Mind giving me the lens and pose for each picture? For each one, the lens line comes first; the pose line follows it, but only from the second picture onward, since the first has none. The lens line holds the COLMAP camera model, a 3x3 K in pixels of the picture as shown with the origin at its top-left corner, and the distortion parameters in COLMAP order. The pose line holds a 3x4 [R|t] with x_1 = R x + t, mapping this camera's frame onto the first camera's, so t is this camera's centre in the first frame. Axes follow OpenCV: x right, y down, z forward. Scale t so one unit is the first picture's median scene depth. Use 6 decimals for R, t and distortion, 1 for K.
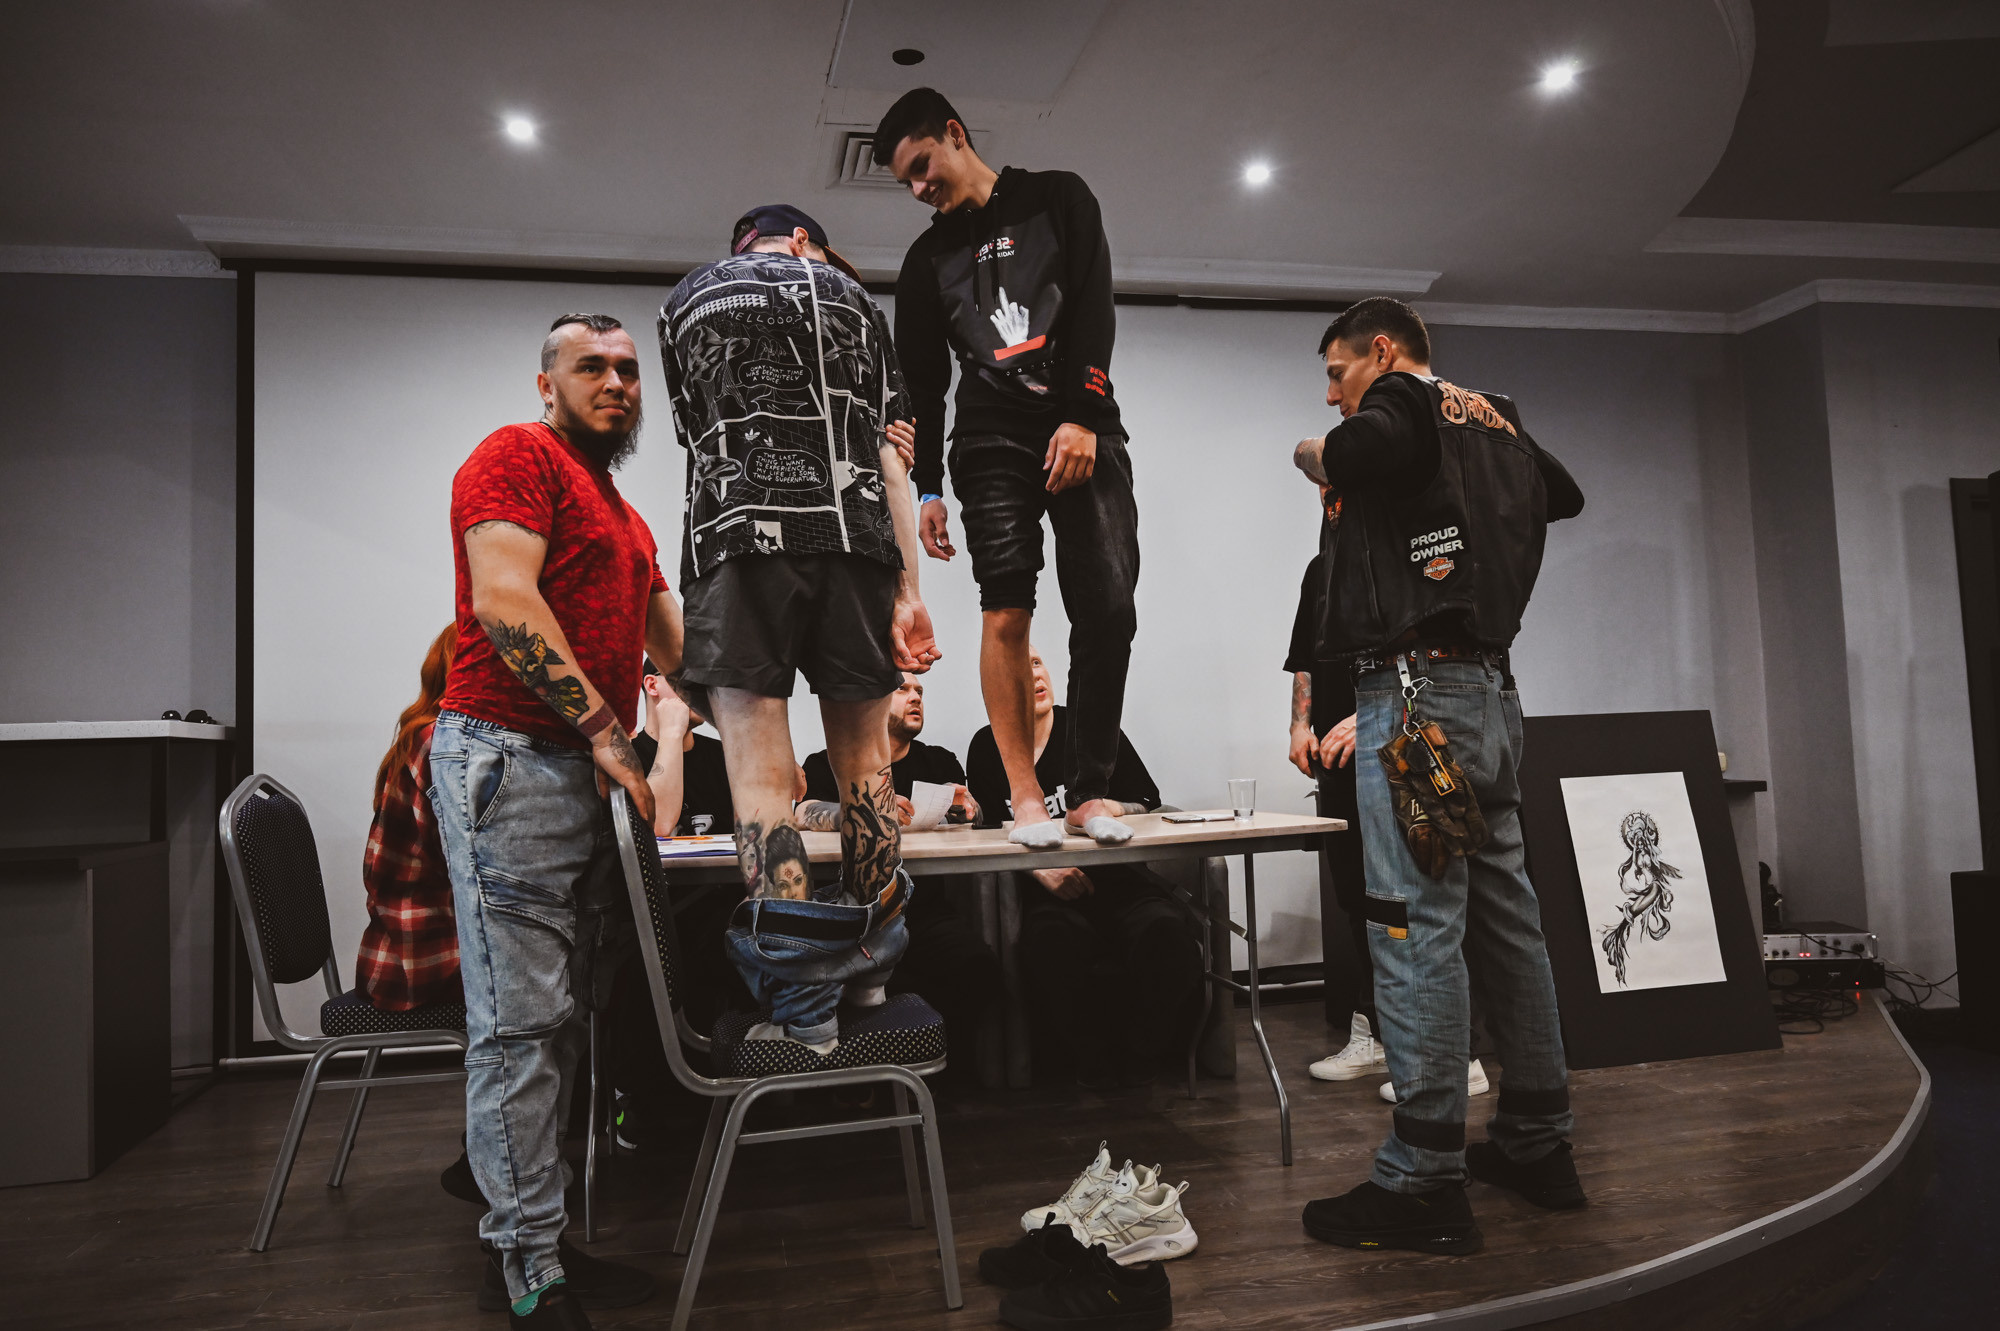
lens RADIAL K [[1351.4, 0, 1001.6], [0, 1351.4, 665.4], [0, 0, 1]] dist [-0.006496, 0.003666]
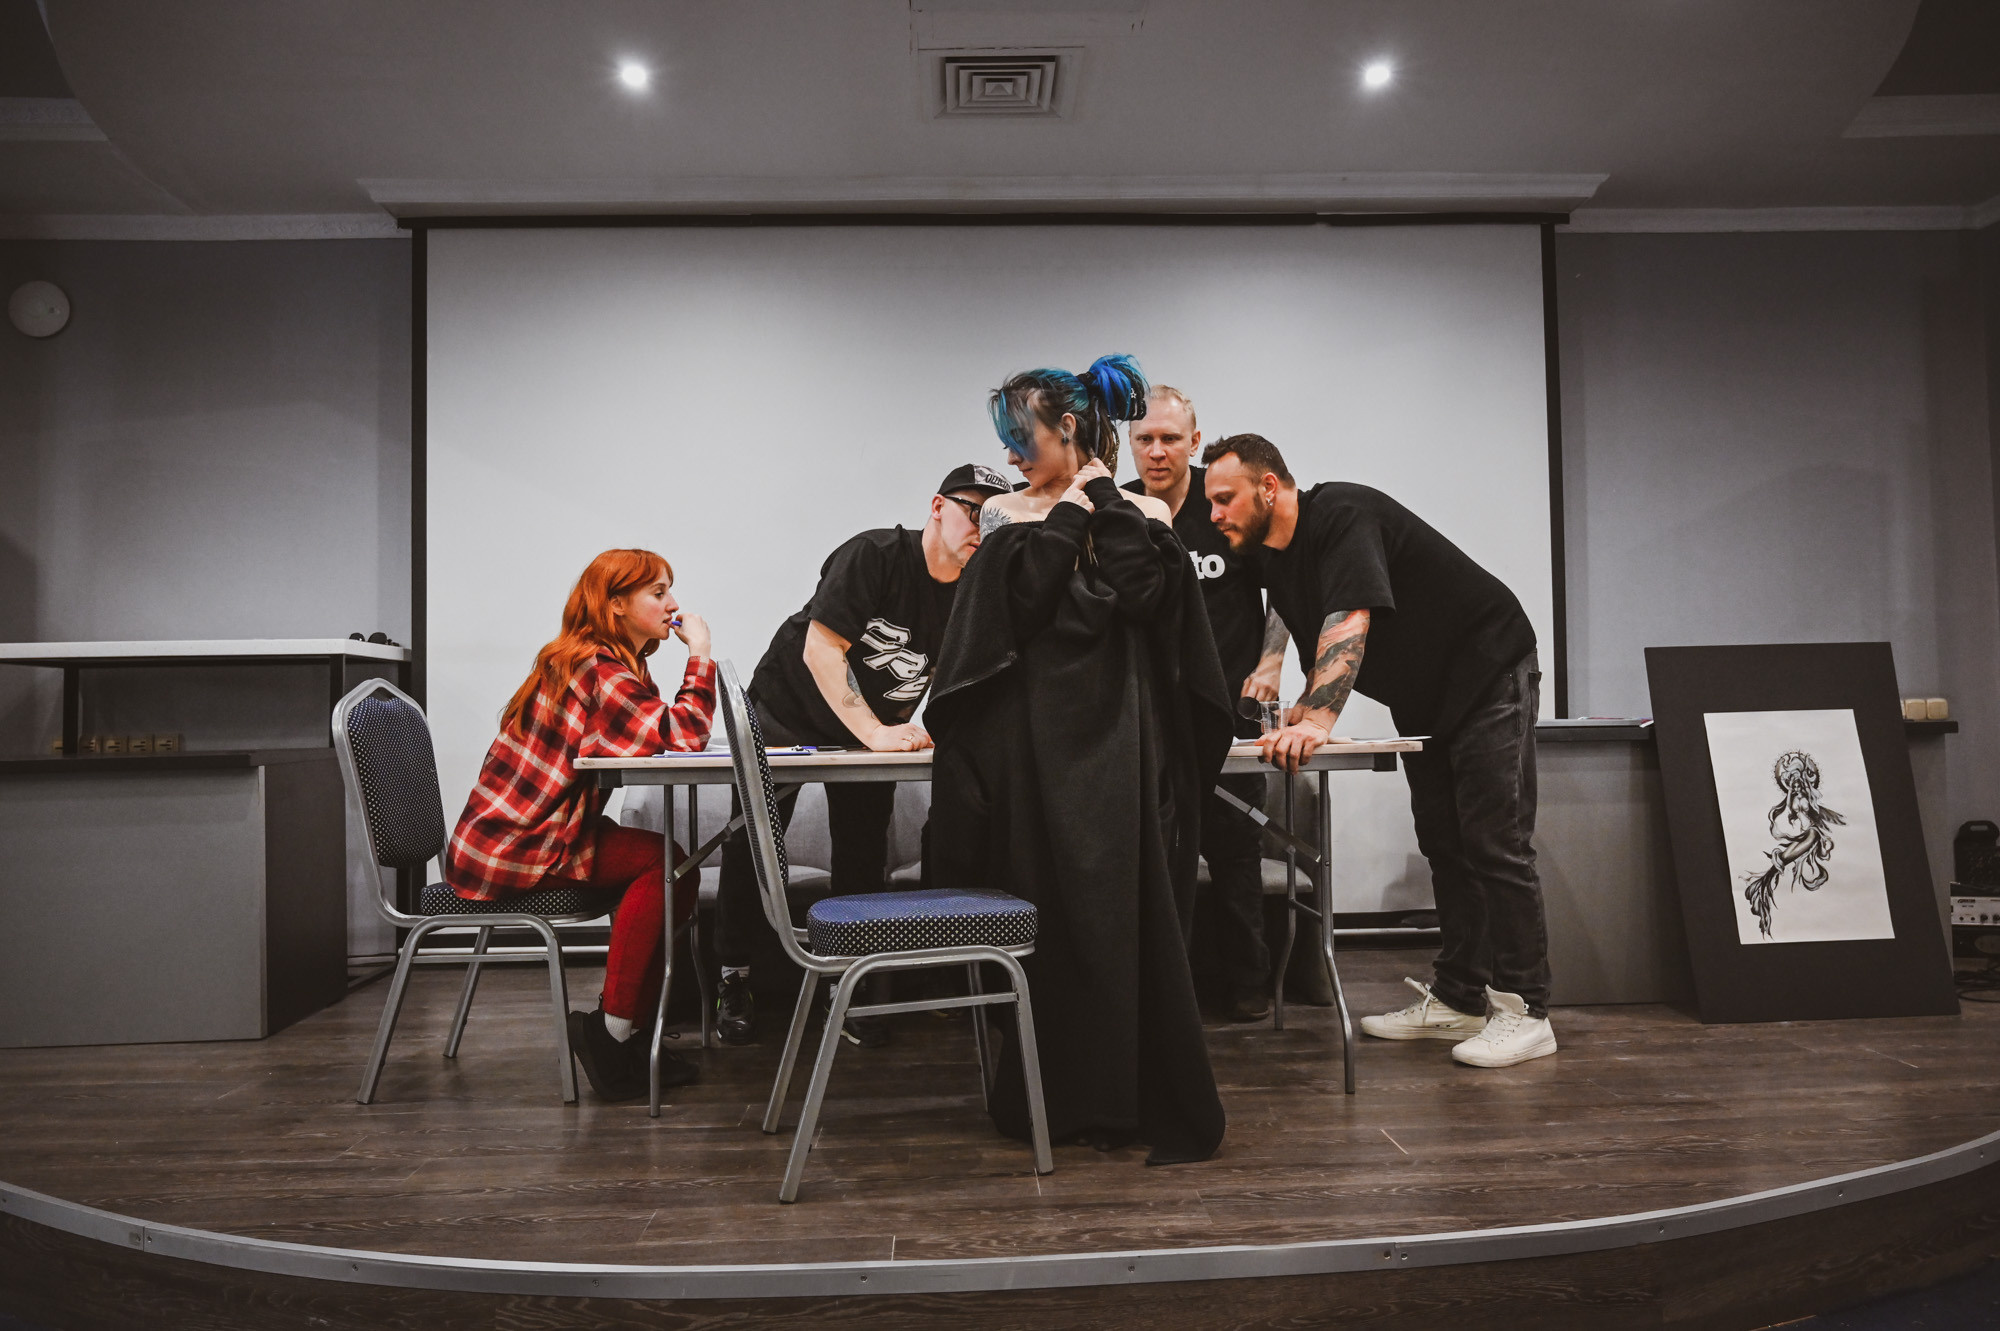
lens RADIAL K [[1351.4, 0, 1015.8], [0, 1351.4, 670.4], [0, 0, 1]] dist [-0.006496, 0.003666]
pose [[0.984173, 0.009899, -0.176933, 0.113762], [-0.004775, 0.999557, 0.029364, 0.029803], [0.177146, -0.028054, 0.983785, 0.008258]]
